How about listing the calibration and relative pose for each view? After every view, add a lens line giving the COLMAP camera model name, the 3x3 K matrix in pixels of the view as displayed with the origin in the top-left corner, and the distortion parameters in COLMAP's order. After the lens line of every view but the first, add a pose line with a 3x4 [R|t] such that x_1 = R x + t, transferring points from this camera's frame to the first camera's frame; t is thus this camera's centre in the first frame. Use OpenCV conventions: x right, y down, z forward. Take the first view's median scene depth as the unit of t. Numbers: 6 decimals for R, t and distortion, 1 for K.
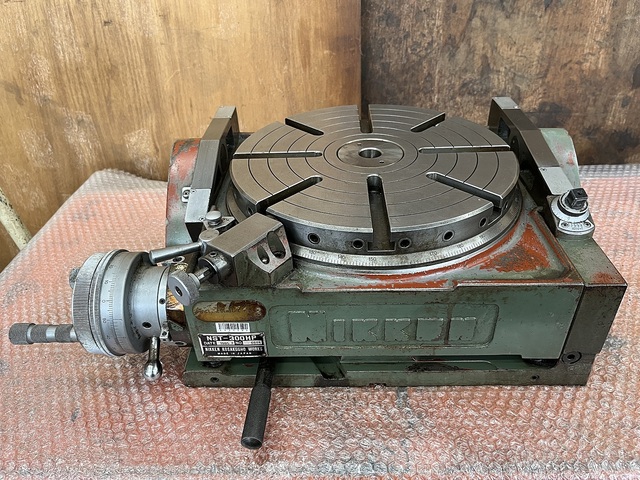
lens RADIAL K [[508.3, 0, 318.0], [0, 508.3, 236.3], [0, 0, 1]] dist [0.015028, -0.065102]
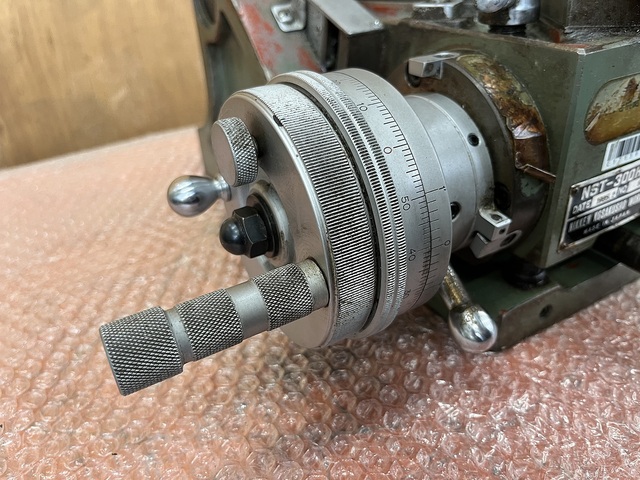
lens RADIAL K [[508.3, 0, 318.6], [0, 508.3, 236.8], [0, 0, 1]] dist [0.015028, -0.065102]
pose [[0.853219, -0.277506, 0.441596, -0.579009], [0.319823, 0.947205, -0.022699, 0.161748], [-0.411983, 0.160600, 0.896927, 0.663899]]
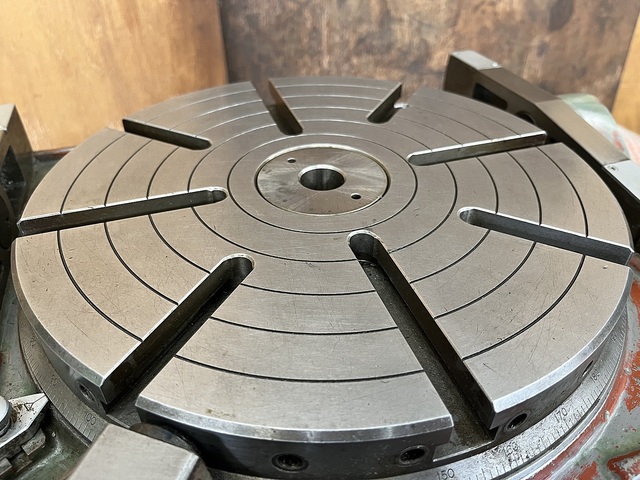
lens RADIAL K [[508.3, 0, 322.7], [0, 508.3, 236.3], [0, 0, 1]] dist [0.015028, -0.065102]
pose [[0.940153, -0.170990, 0.294746, -0.058658], [0.154141, 0.984832, 0.079661, -0.161975], [-0.303897, -0.029461, 0.952249, 0.578920]]
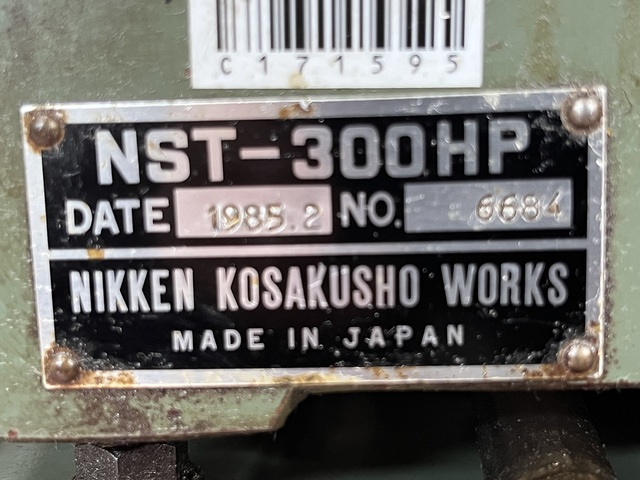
lens RADIAL K [[951.7, 0, 321.2], [0, 951.7, 239.6], [0, 0, 1]] dist [0.108905, 0.000000]
pose [[0.999948, 0.009015, 0.004707, -0.158088], [-0.006149, 0.904566, -0.426289, 0.290335], [-0.008100, 0.426238, 0.904575, 0.762565]]
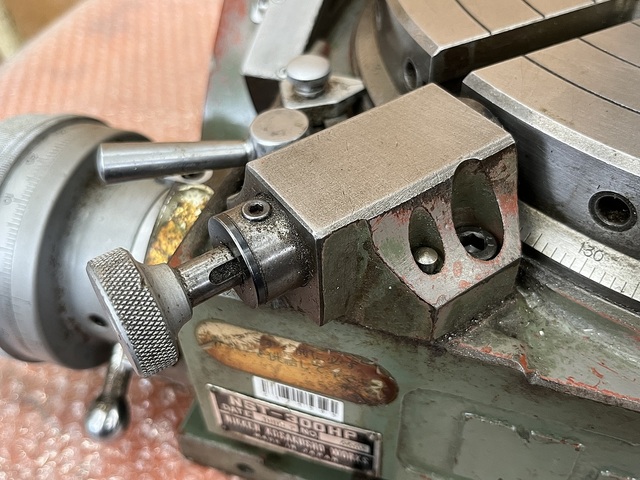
lens RADIAL K [[664.1, 0, 318.9], [0, 664.1, 241.1], [0, 0, 1]] dist [0.007135, 0.000000]
pose [[0.954438, 0.217640, -0.204158, -0.076149], [-0.170000, 0.958845, 0.227413, -0.032138], [0.245250, -0.182345, 0.952157, 0.536873]]
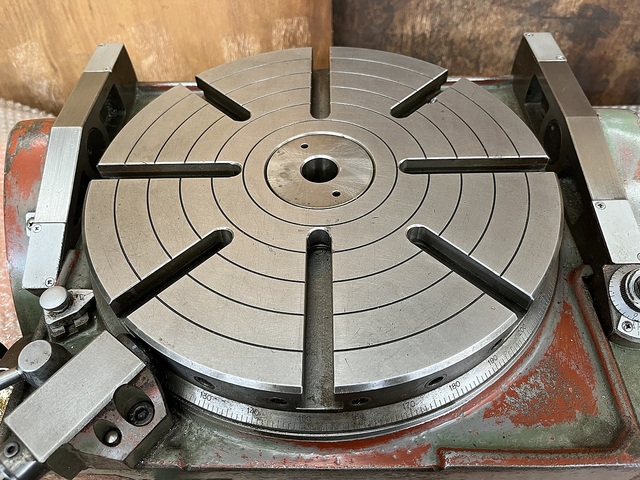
lens RADIAL K [[508.3, 0, 320.8], [0, 508.3, 238.0], [0, 0, 1]] dist [0.015028, -0.065102]
pose [[0.999791, -0.003126, 0.020219, 0.100782], [-0.002734, 0.958987, 0.283436, -0.282744], [-0.020276, -0.283432, 0.958778, 0.436472]]
